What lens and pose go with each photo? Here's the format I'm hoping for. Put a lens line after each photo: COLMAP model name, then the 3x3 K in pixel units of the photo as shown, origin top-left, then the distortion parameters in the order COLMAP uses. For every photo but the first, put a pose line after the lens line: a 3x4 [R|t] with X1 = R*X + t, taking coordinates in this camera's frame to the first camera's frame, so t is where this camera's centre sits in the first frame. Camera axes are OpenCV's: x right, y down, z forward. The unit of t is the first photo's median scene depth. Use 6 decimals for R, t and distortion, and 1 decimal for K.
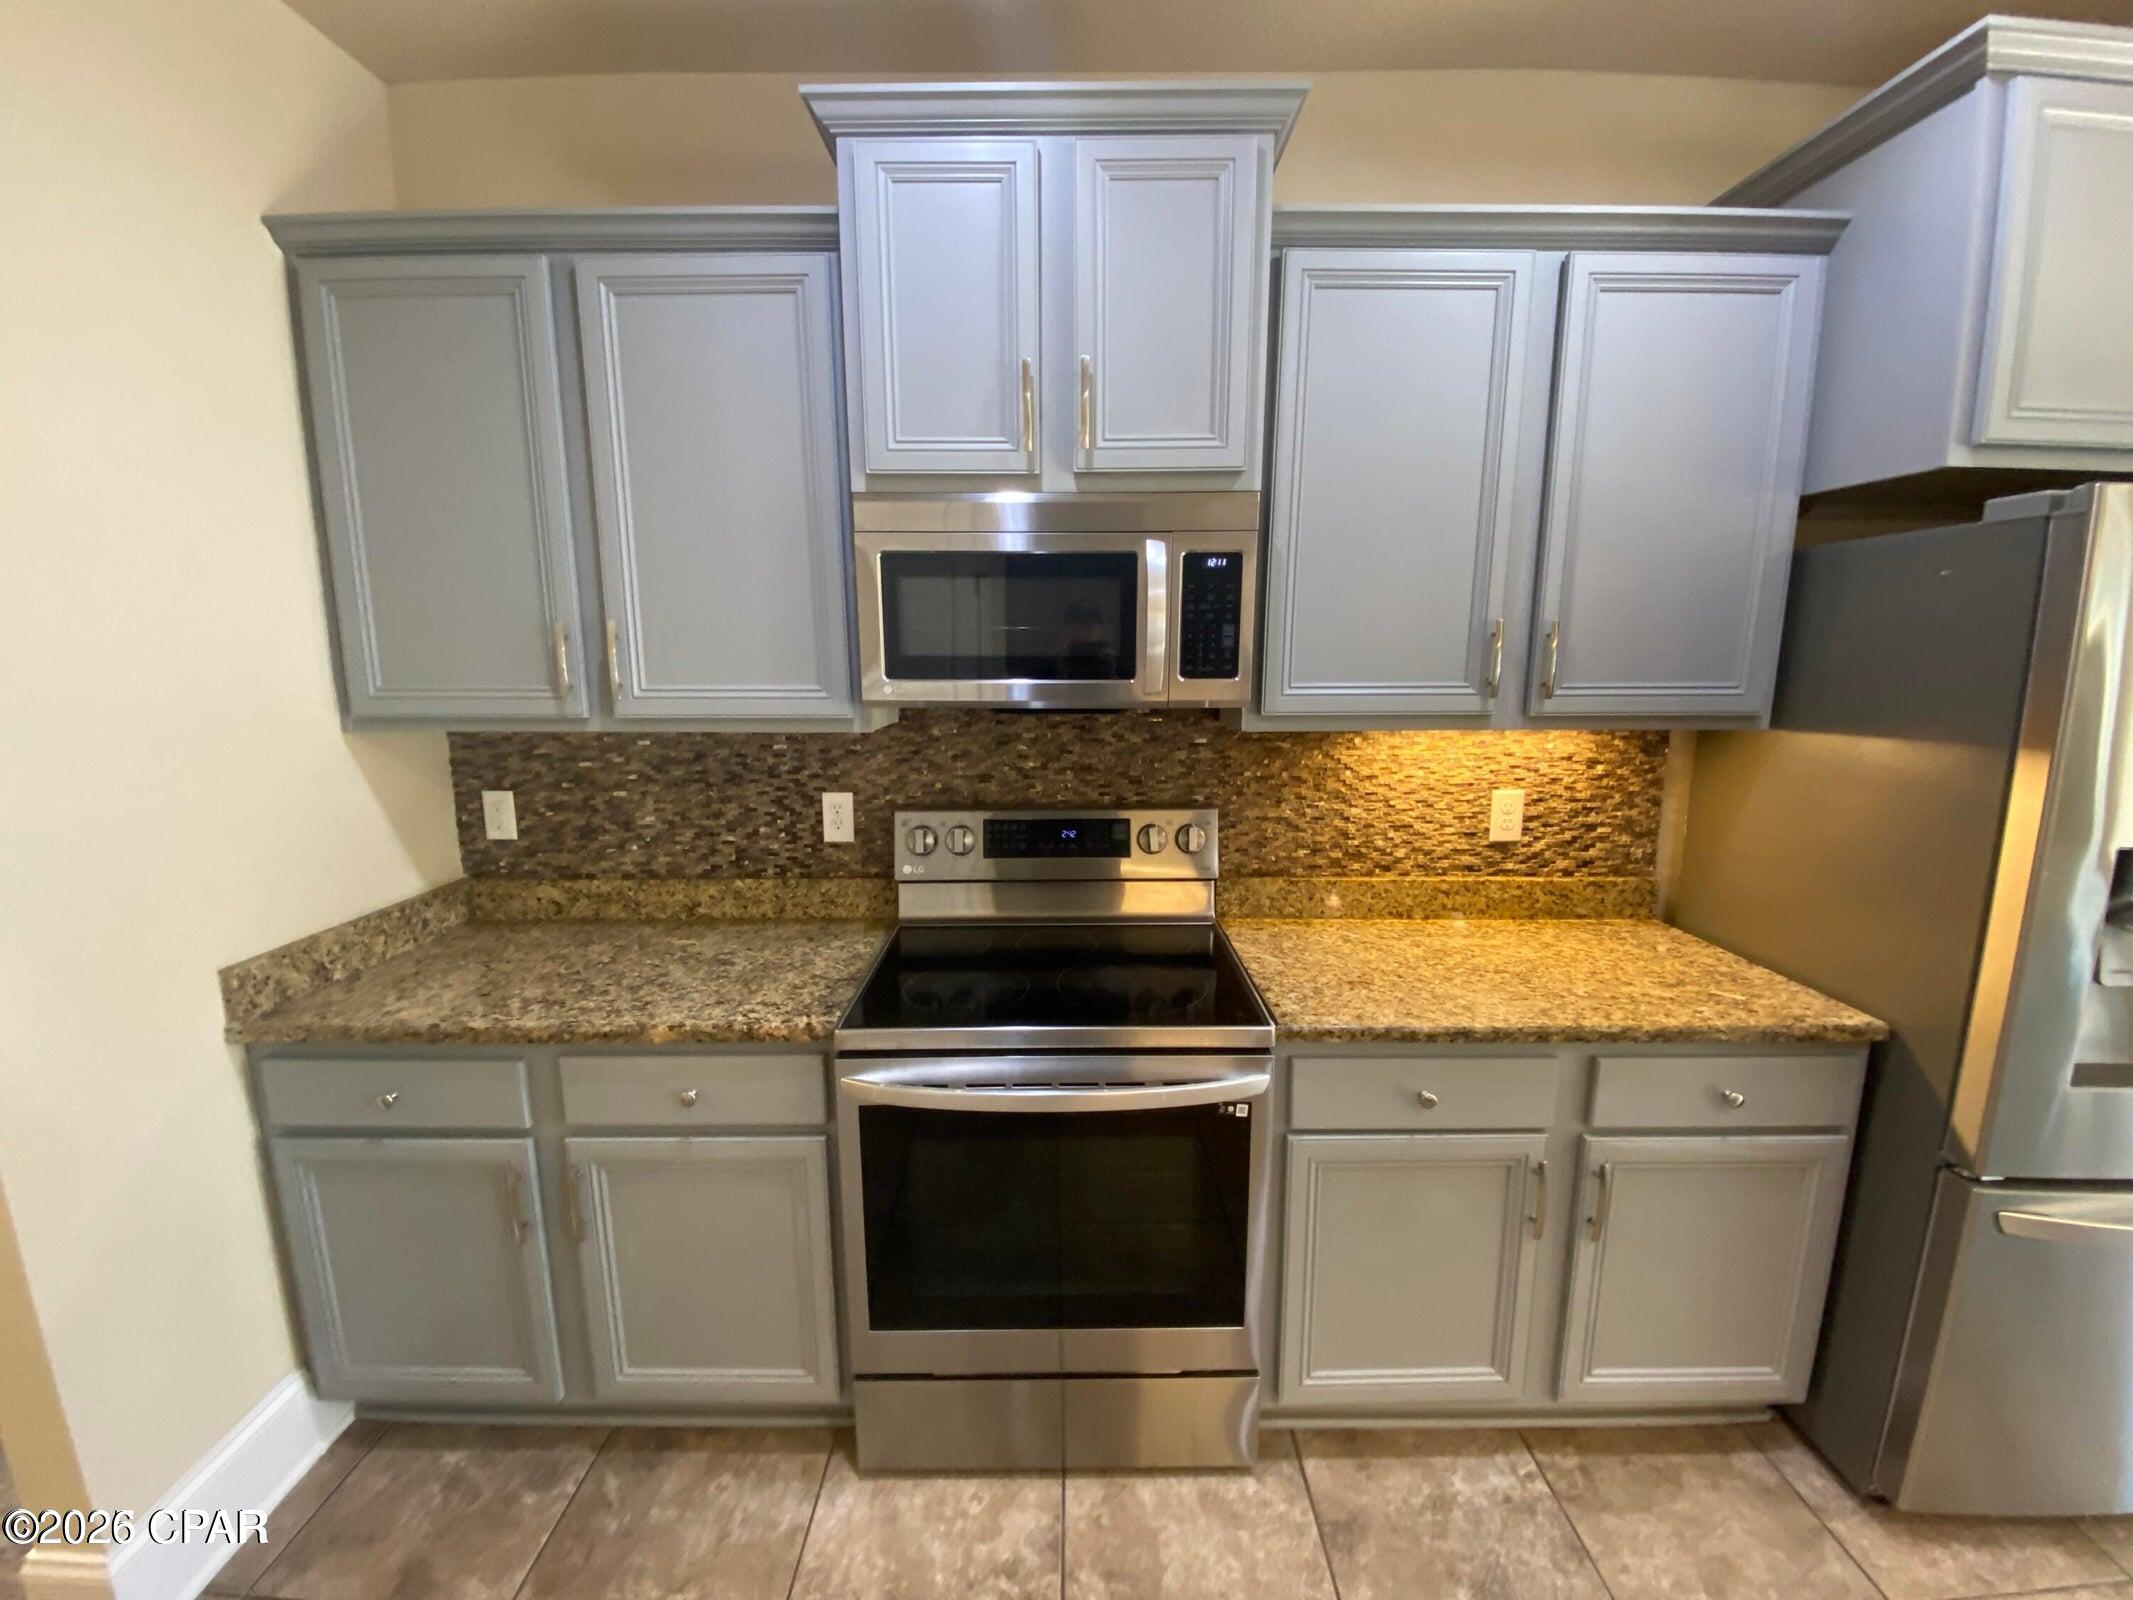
lens RADIAL K [[863.5, 0, 1061.0], [0, 863.5, 802.6], [0, 0, 1]] dist [0.011585, -0.012692]
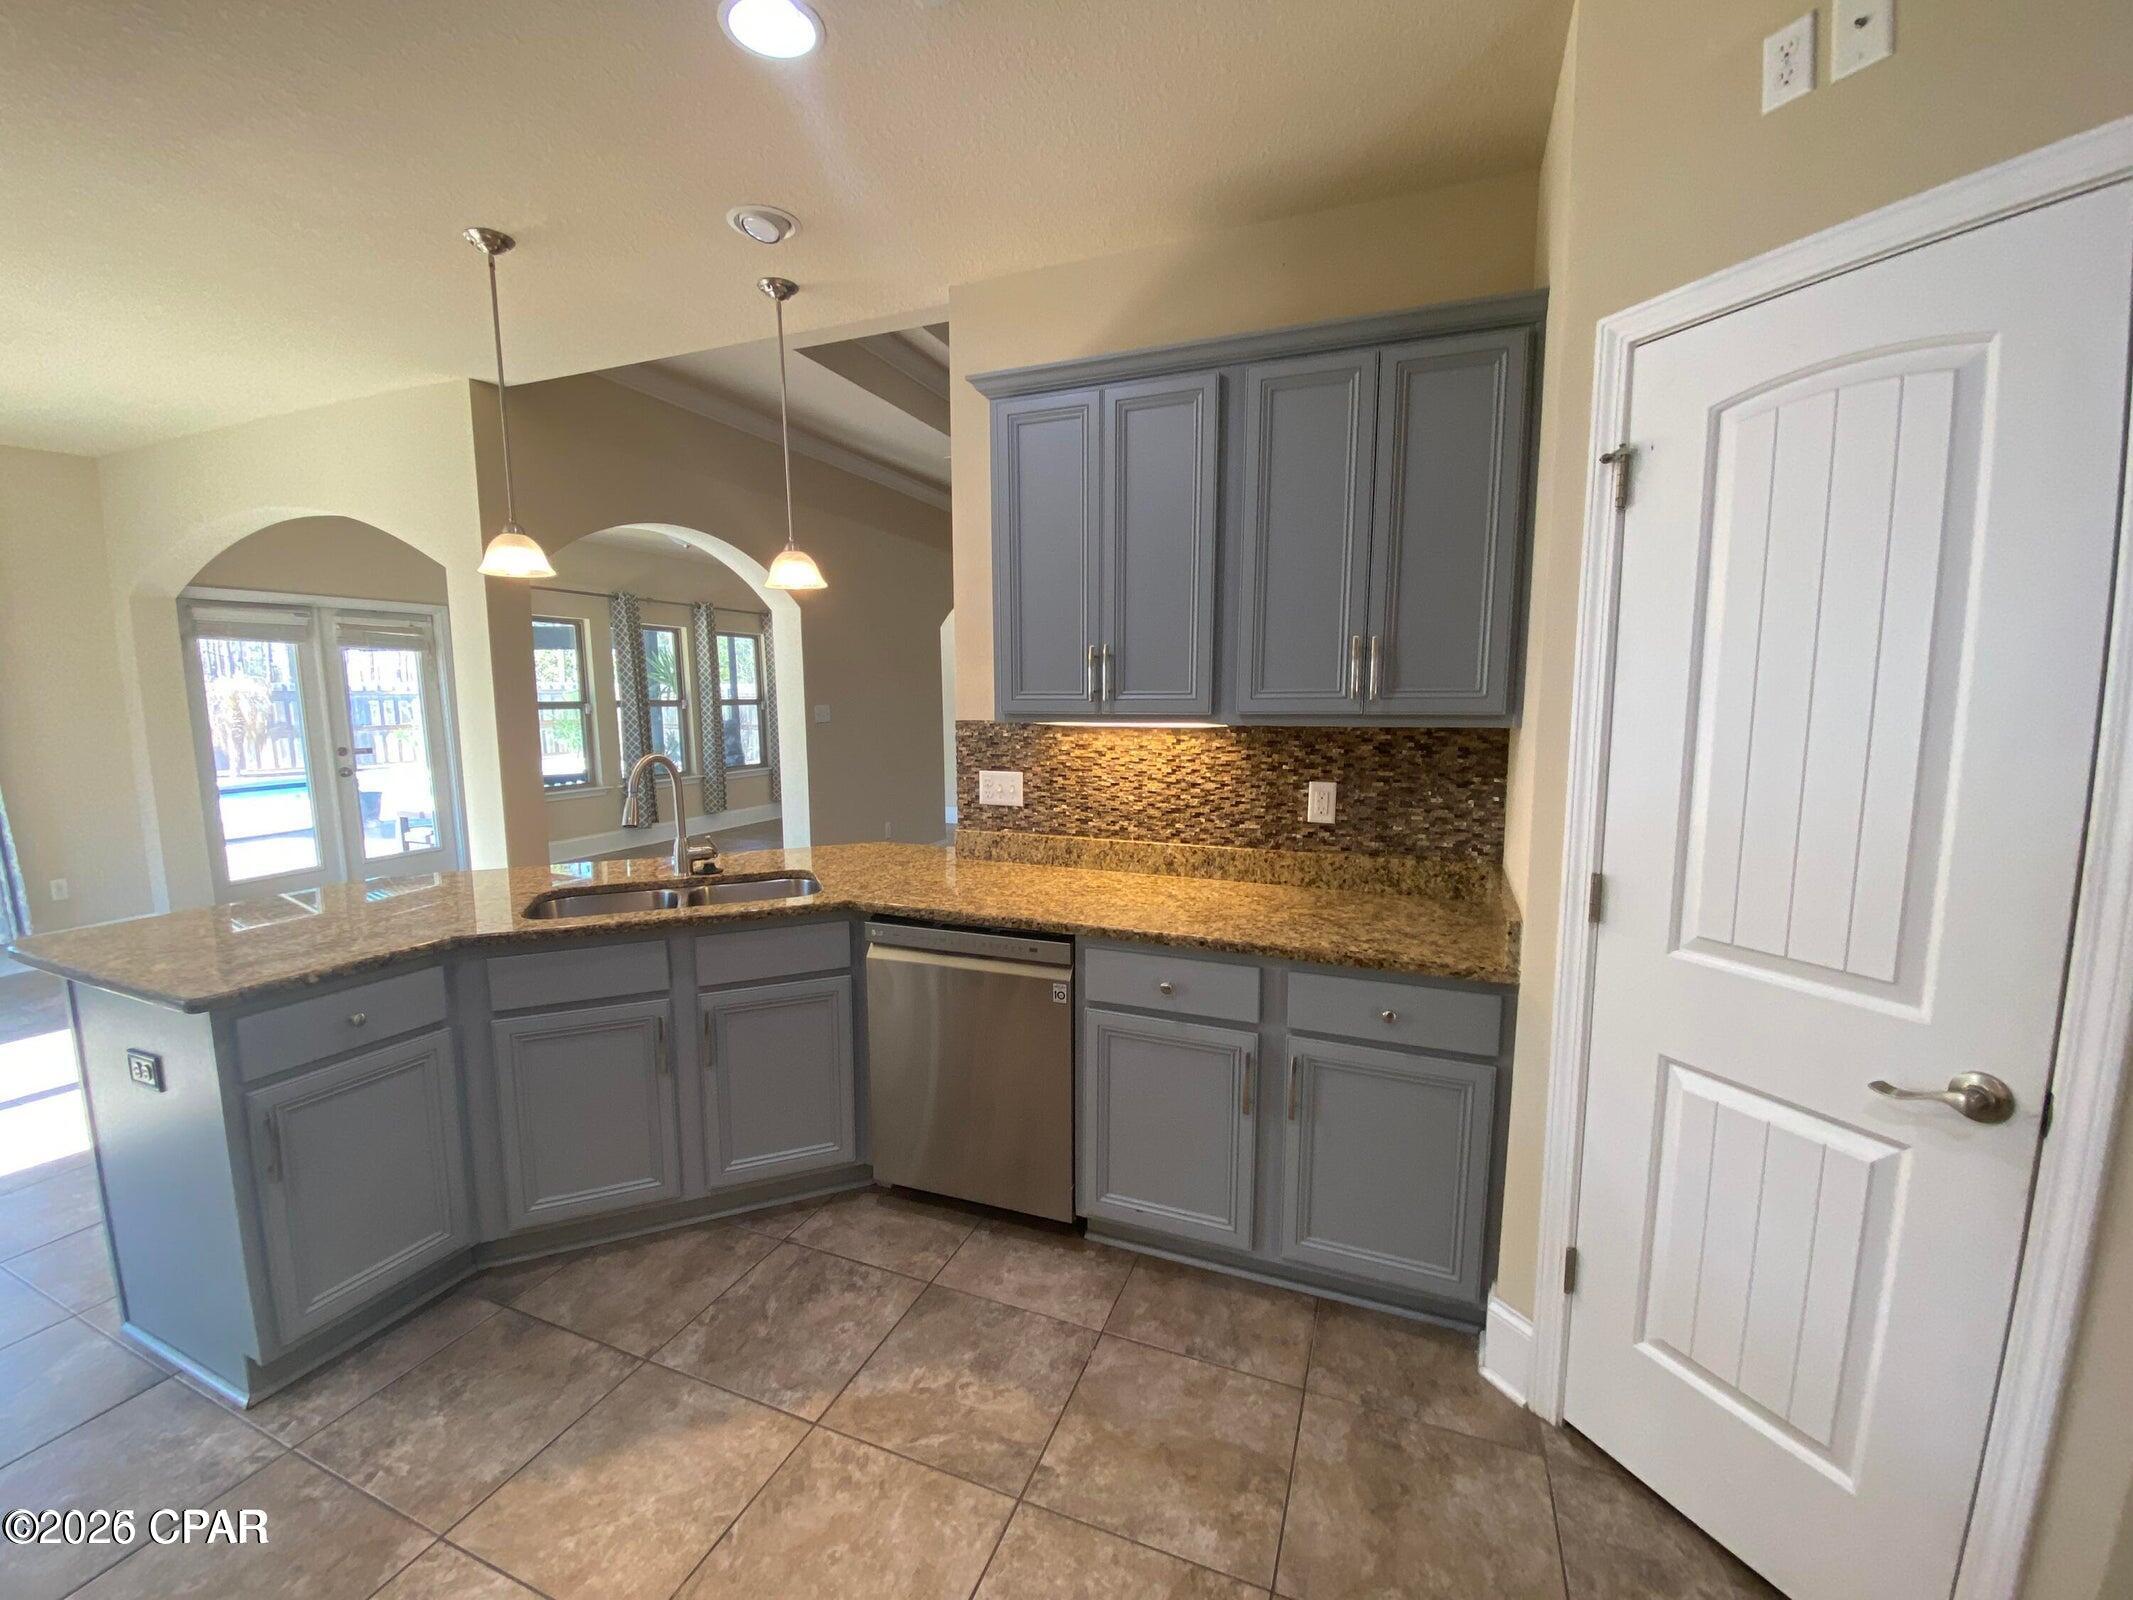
lens RADIAL K [[863.5, 0, 1080.5], [0, 863.5, 802.0], [0, 0, 1]] dist [0.011585, -0.012692]
pose [[-0.935020, -0.040029, 0.352329, -0.192621], [0.064576, 0.957771, 0.280188, -0.047467], [-0.348666, 0.284733, -0.892950, 0.469730]]
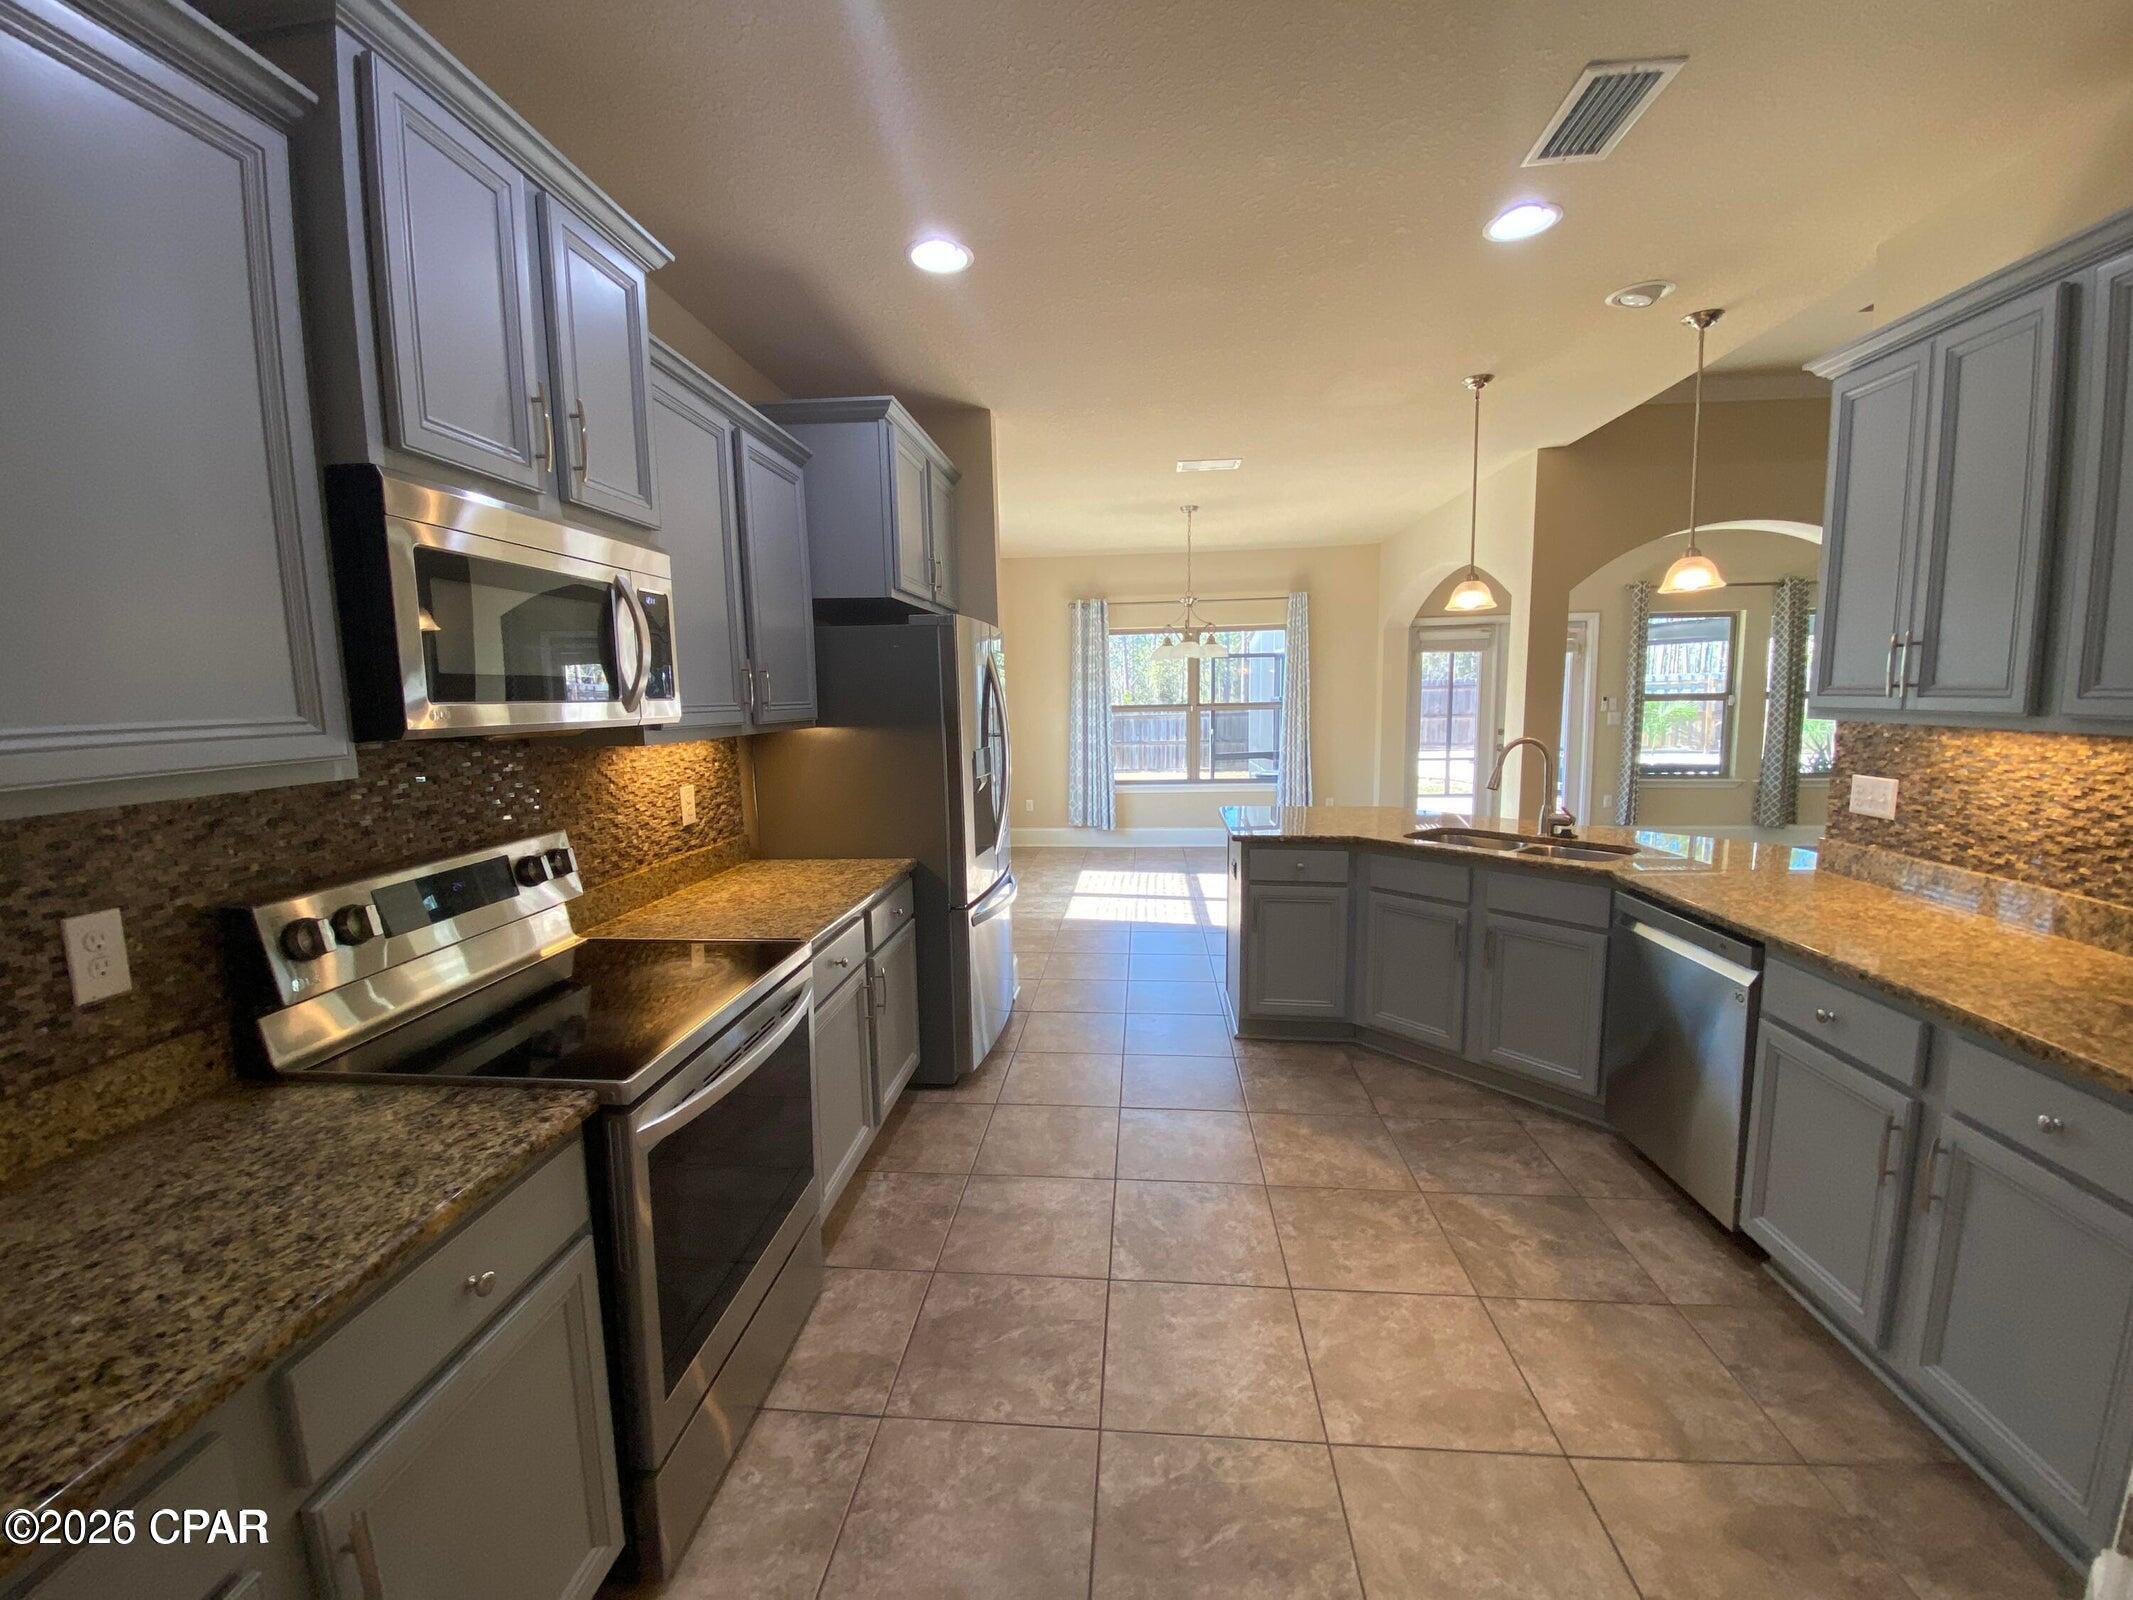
lens RADIAL K [[863.5, 0, 1073.7], [0, 863.5, 801.1], [0, 0, 1]] dist [0.011585, -0.012692]
pose [[0.069688, -0.122638, 0.990002, -0.770643], [0.185297, 0.976735, 0.107951, -0.025017], [-0.980208, 0.175921, 0.090791, 0.289936]]
